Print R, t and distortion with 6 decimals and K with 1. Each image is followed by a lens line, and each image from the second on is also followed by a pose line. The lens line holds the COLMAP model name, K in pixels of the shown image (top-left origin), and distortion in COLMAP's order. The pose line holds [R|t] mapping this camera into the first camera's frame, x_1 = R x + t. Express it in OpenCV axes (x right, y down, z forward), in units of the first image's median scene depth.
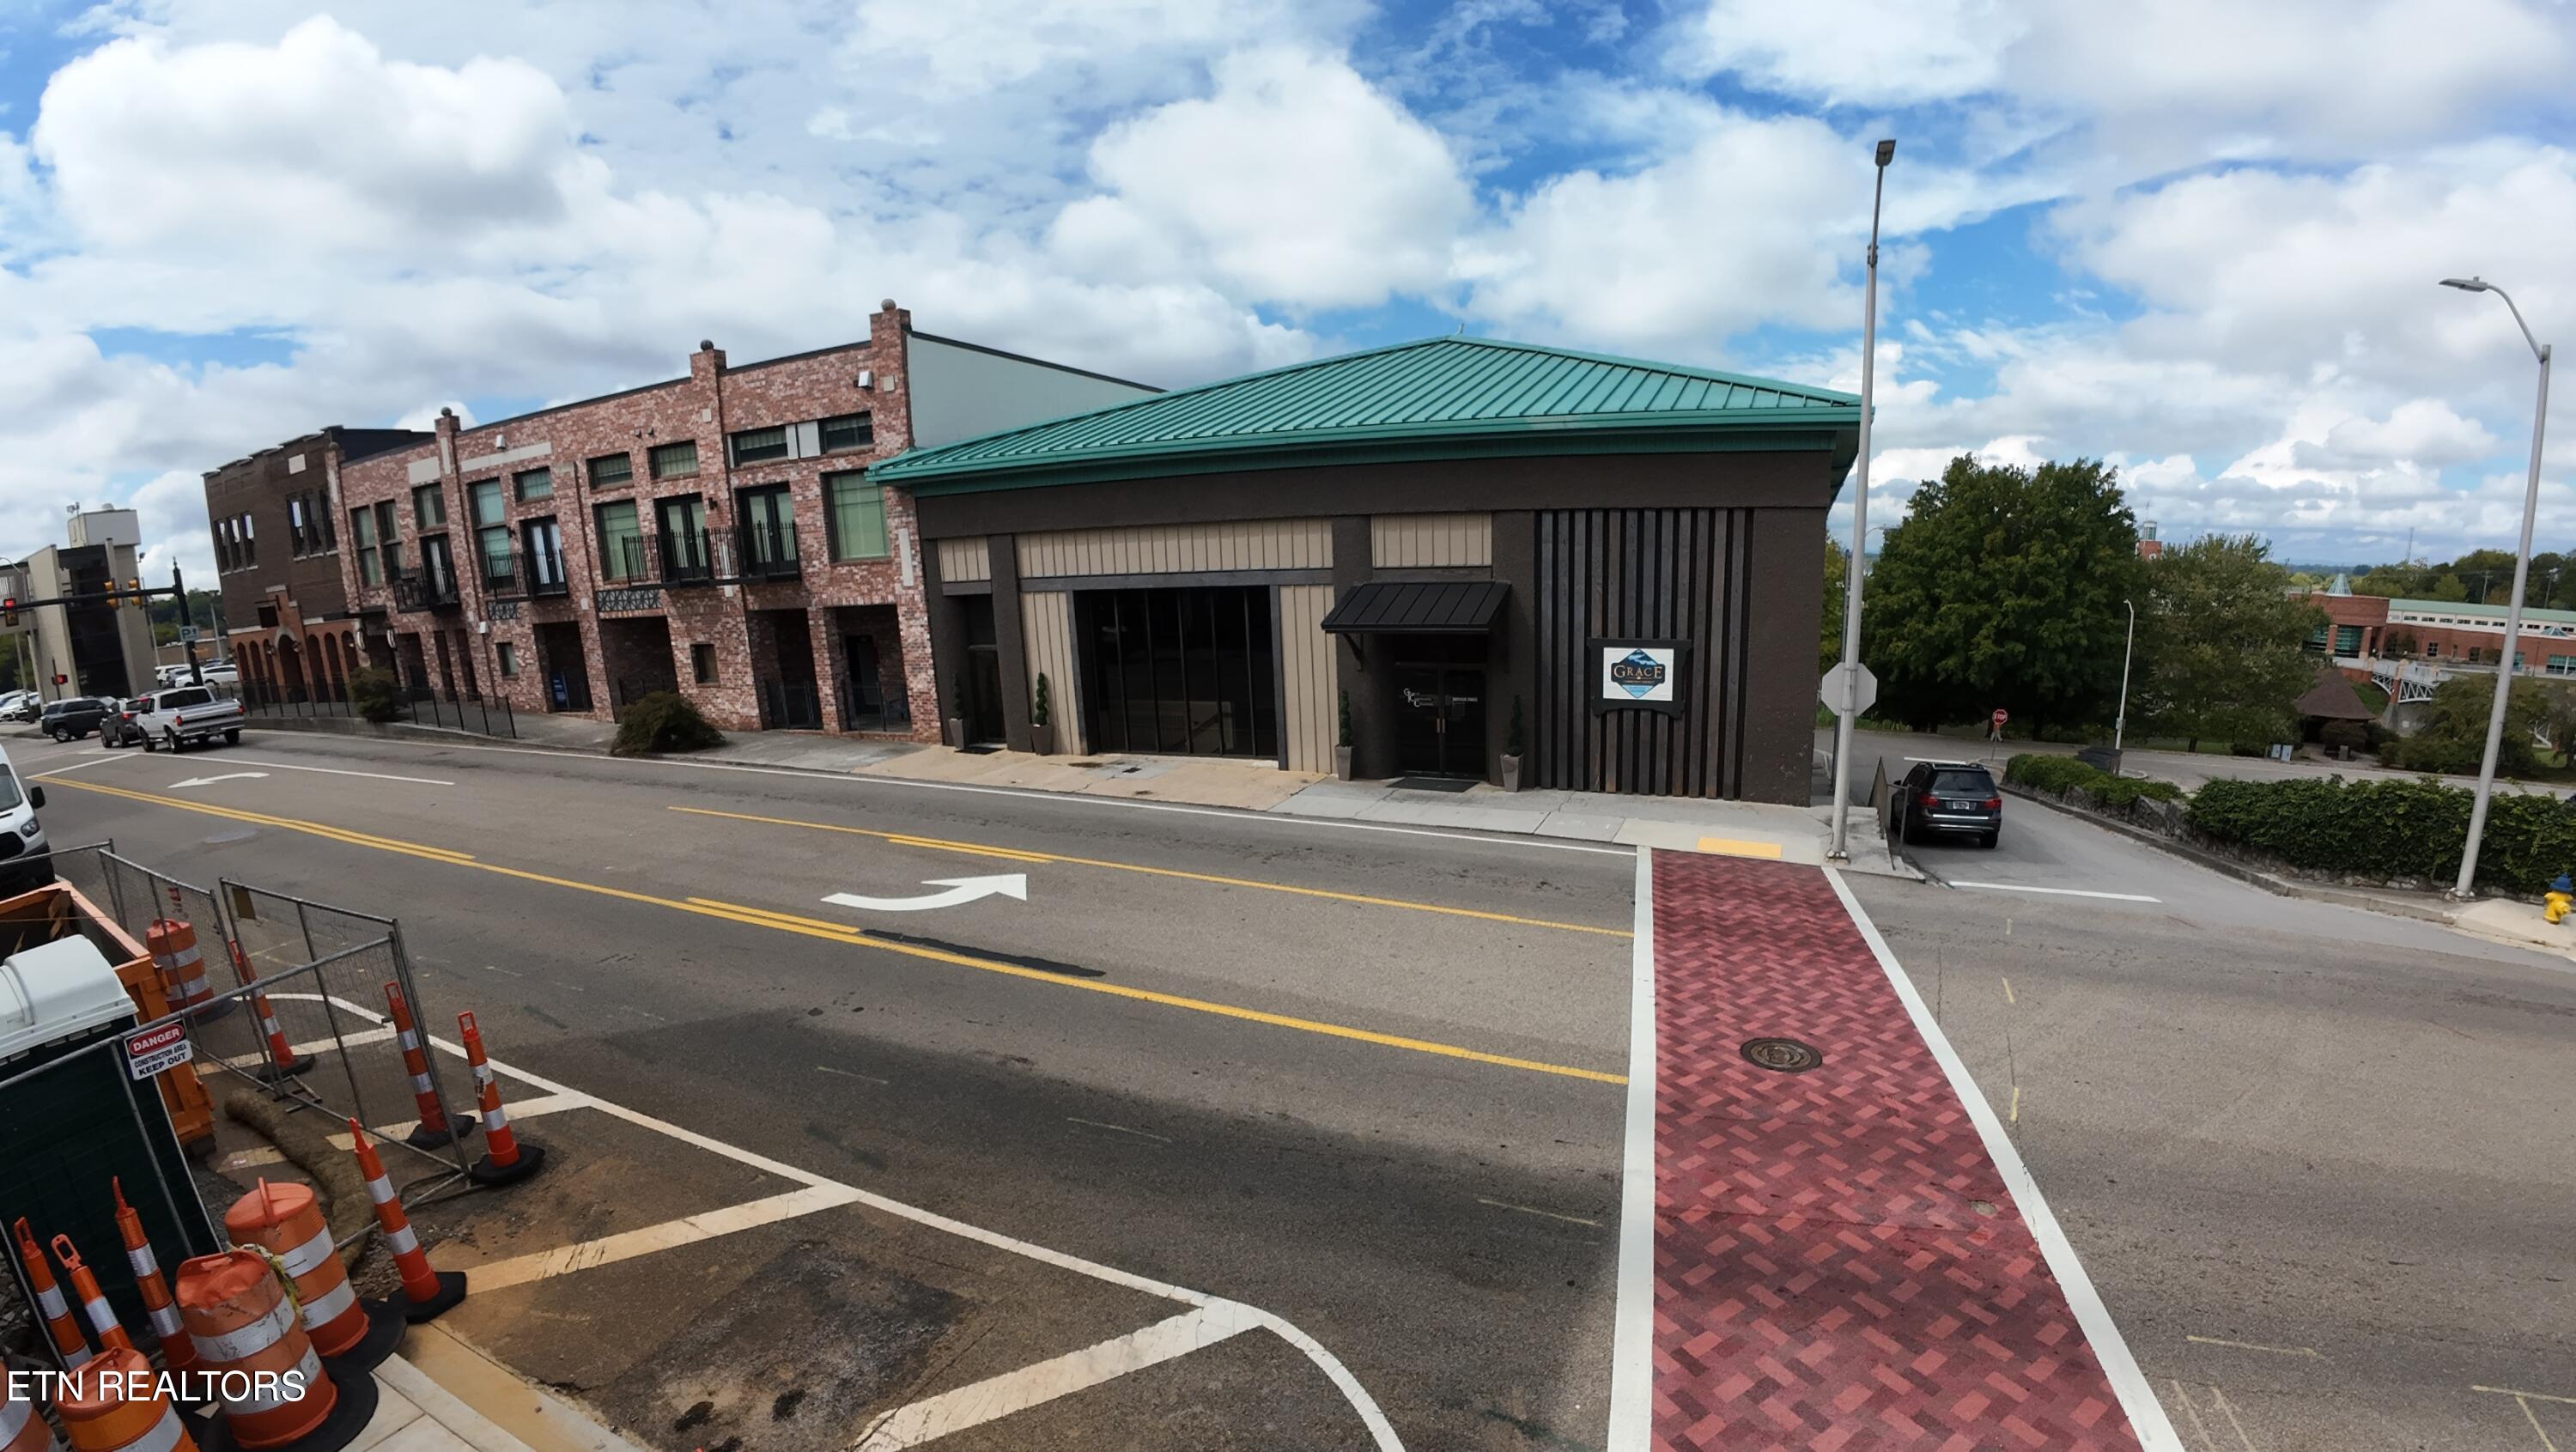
lens RADIAL K [[1065.4, 0, 1450.3], [0, 1065.4, 855.7], [0, 0, 1]] dist [-0.122398, 0.015147]
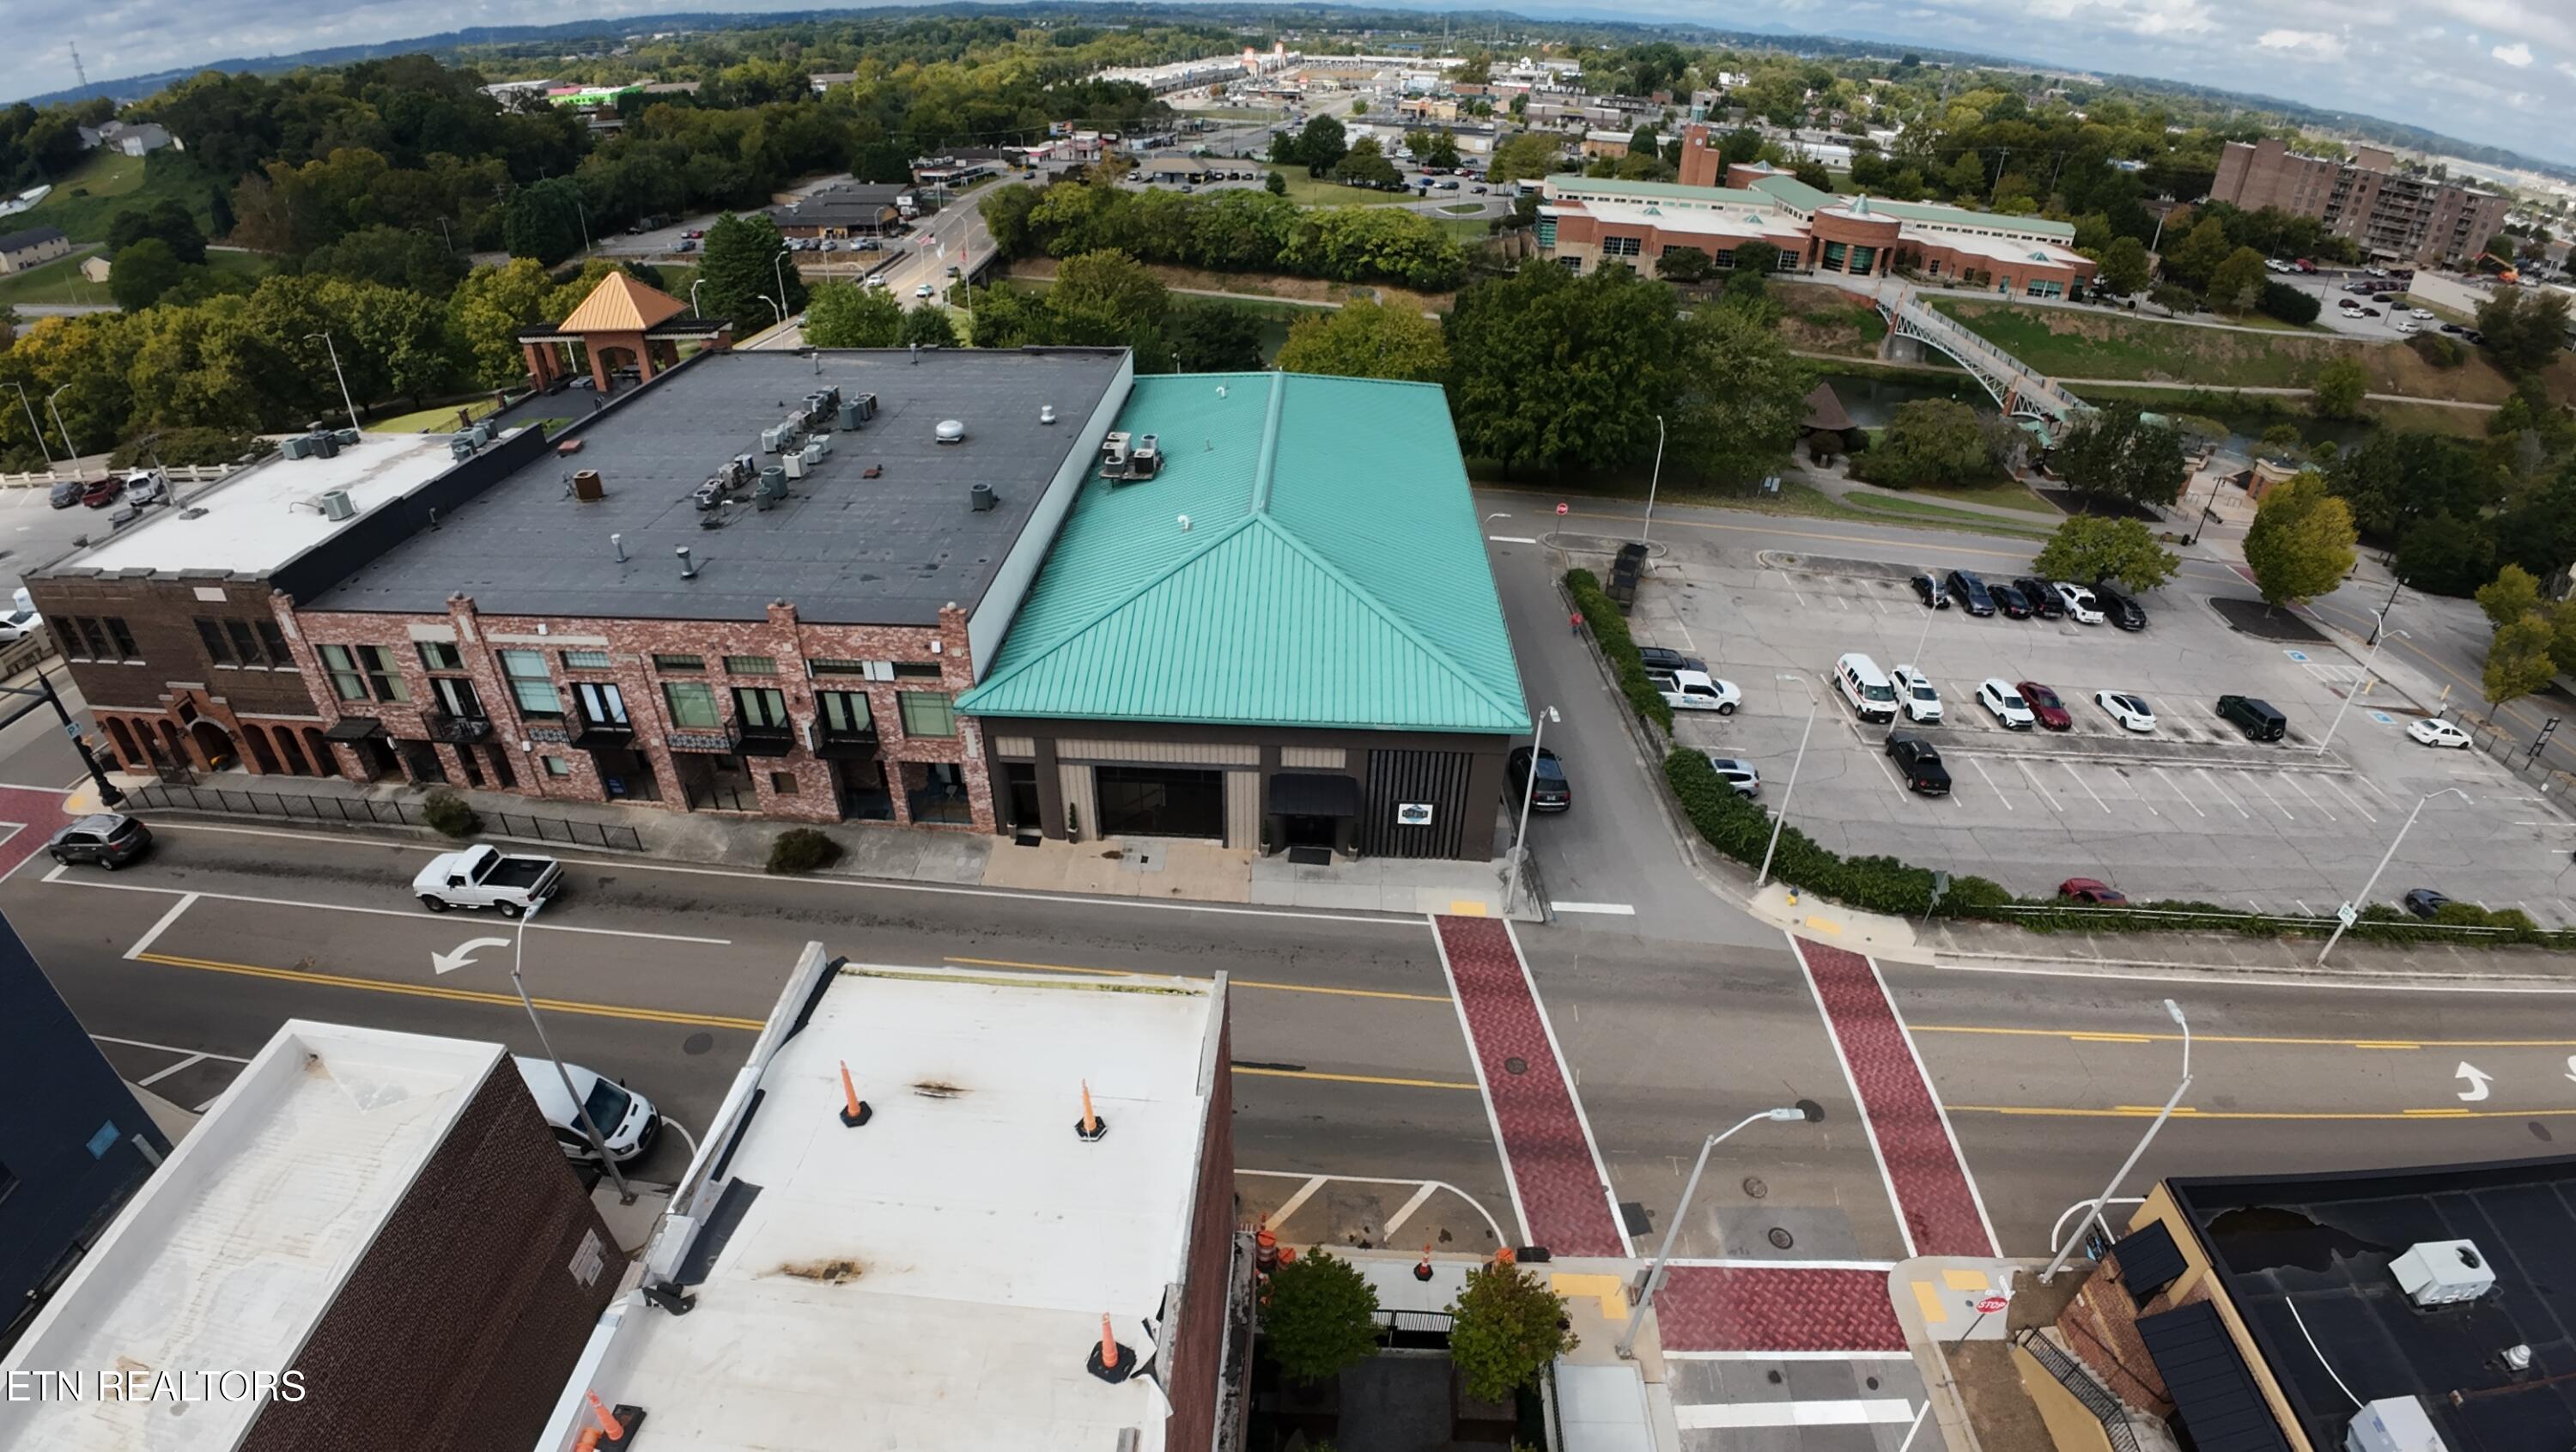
lens RADIAL K [[1156.2, 0, 1288.0], [0, 1156.2, 726.0], [0, 0, 1]] dist [-0.124448, 0.015710]
pose [[0.960059, -0.123558, 0.251037, -0.480786], [0.041986, 0.950672, 0.307343, -0.816268], [-0.276628, -0.284527, 0.917890, -0.768379]]
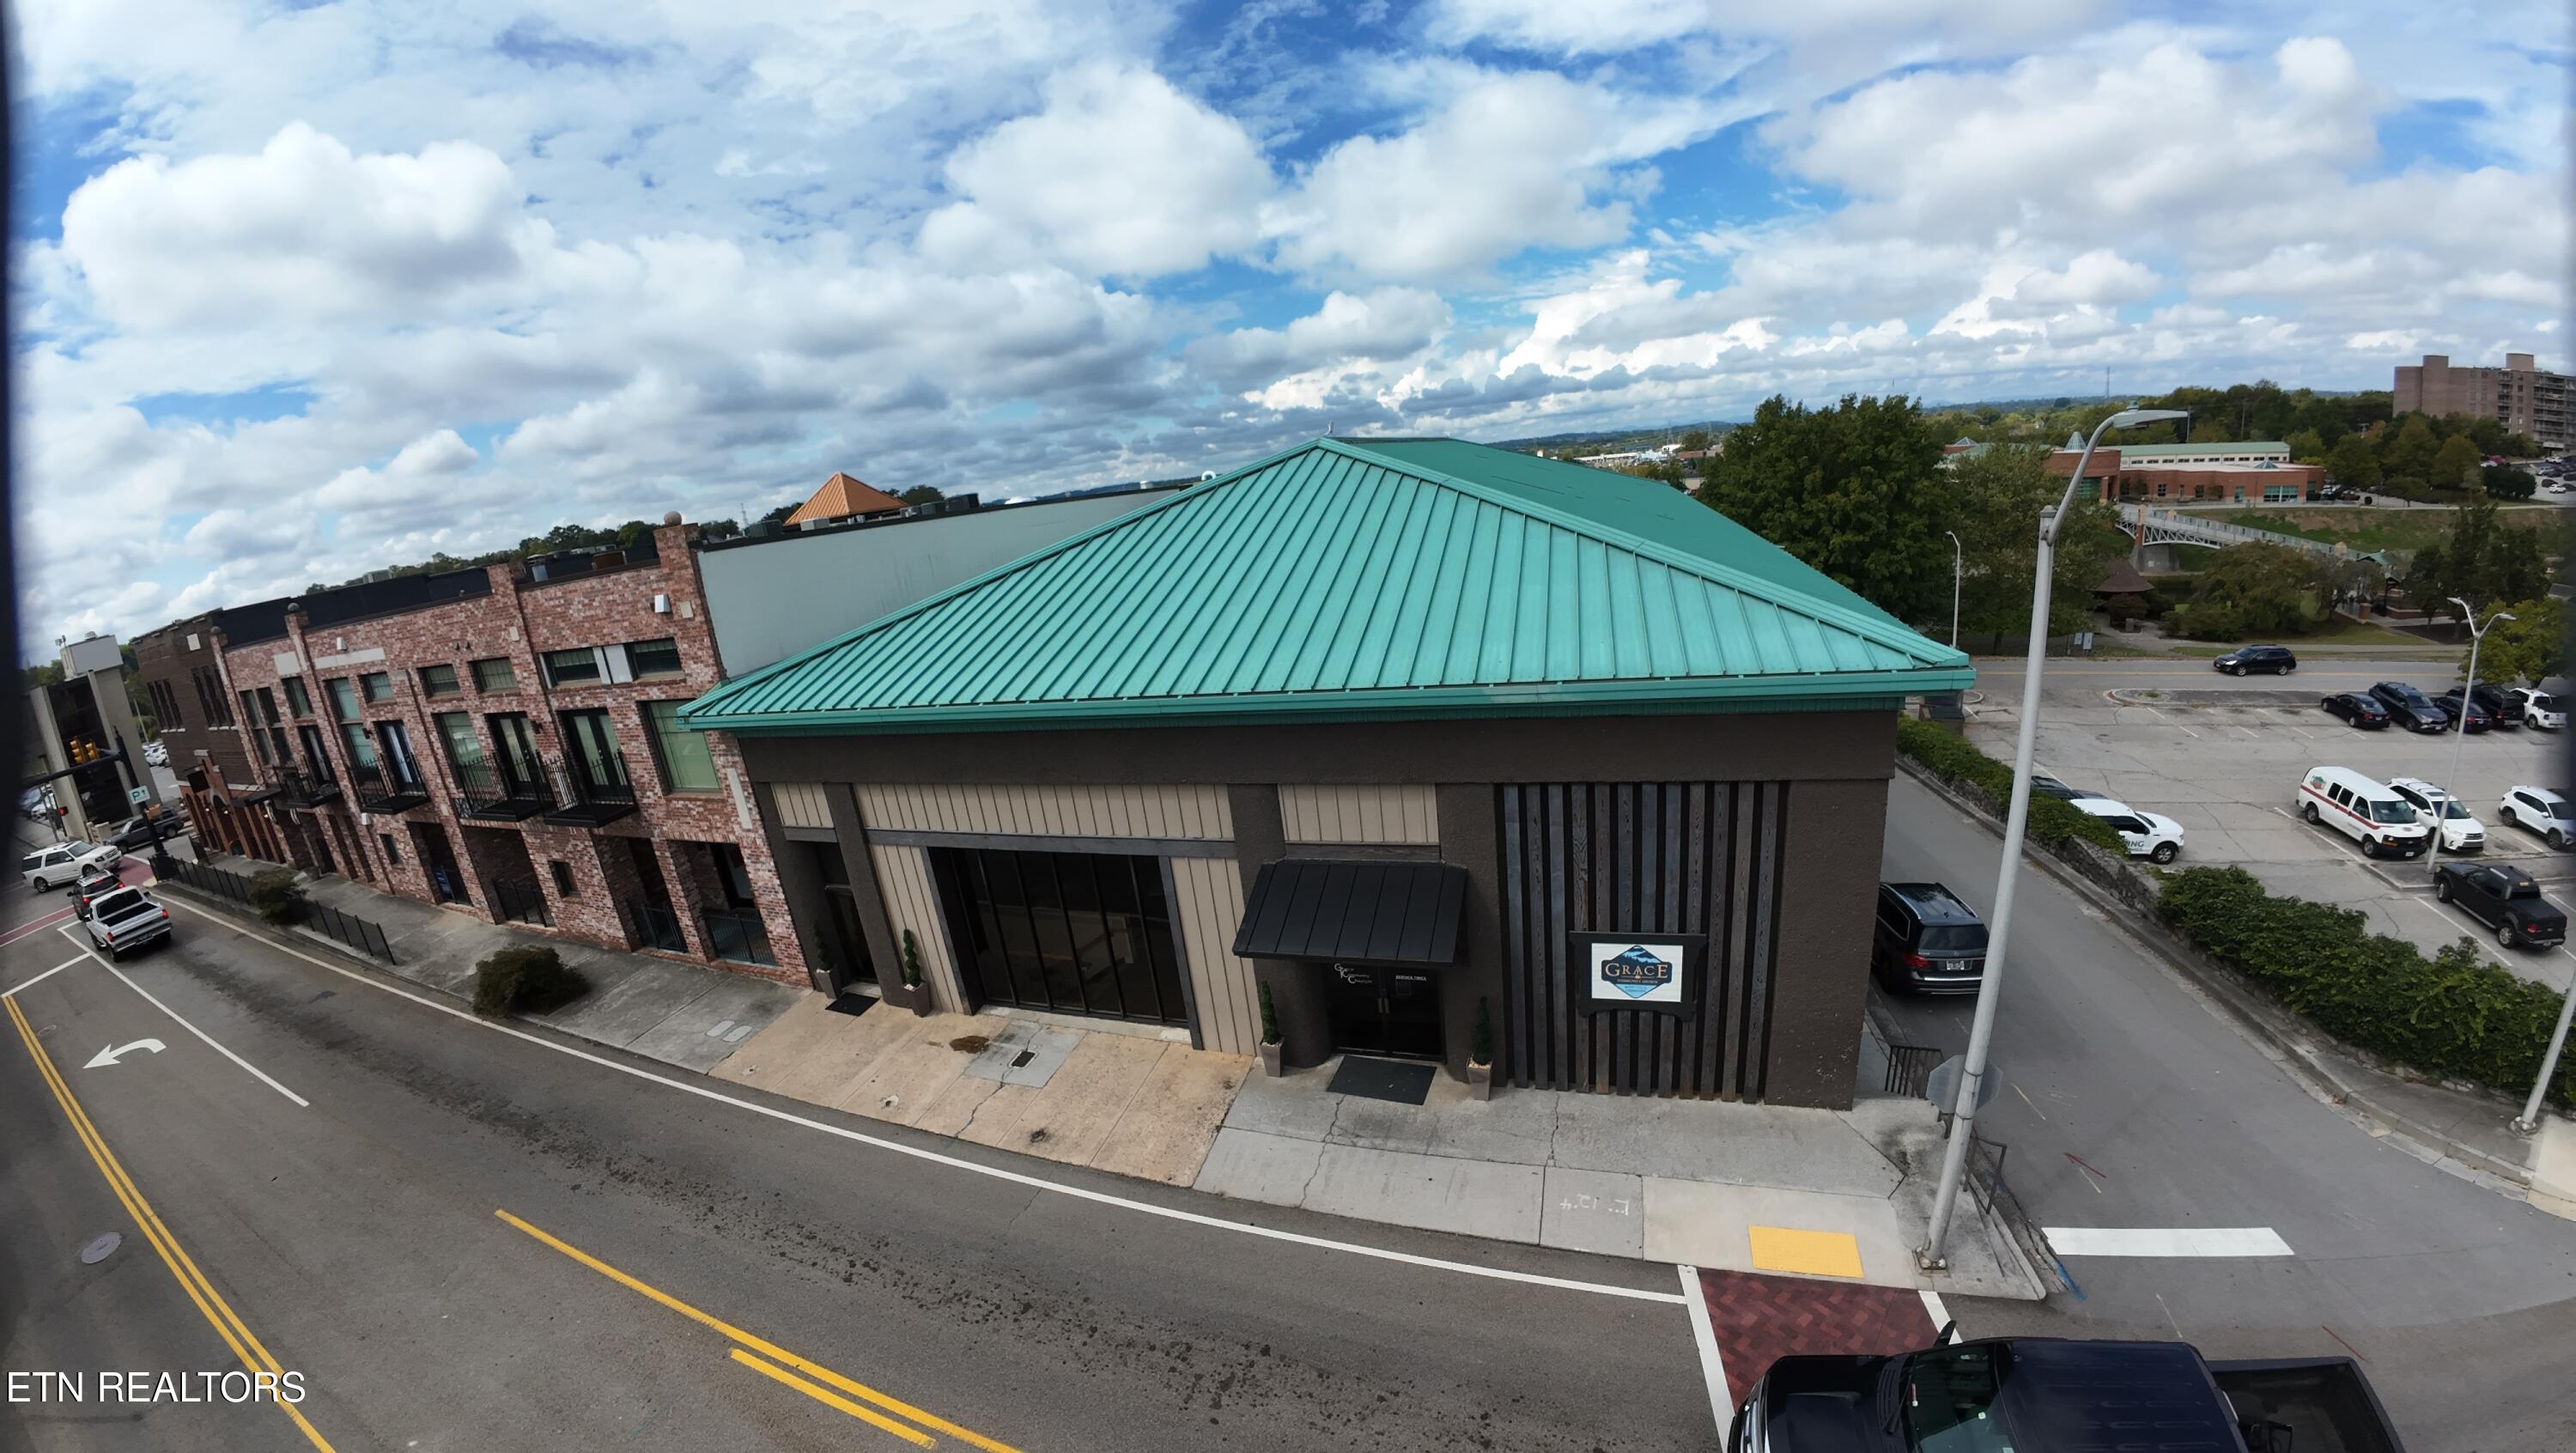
lens RADIAL K [[892.6, 0, 1288.0], [0, 892.6, 726.5], [0, 0, 1]] dist [-0.117337, 0.012364]
pose [[0.994815, -0.098445, -0.025536, -0.037039], [0.098641, 0.995102, 0.006529, -0.297699], [0.024768, -0.009014, 0.999653, 0.266396]]
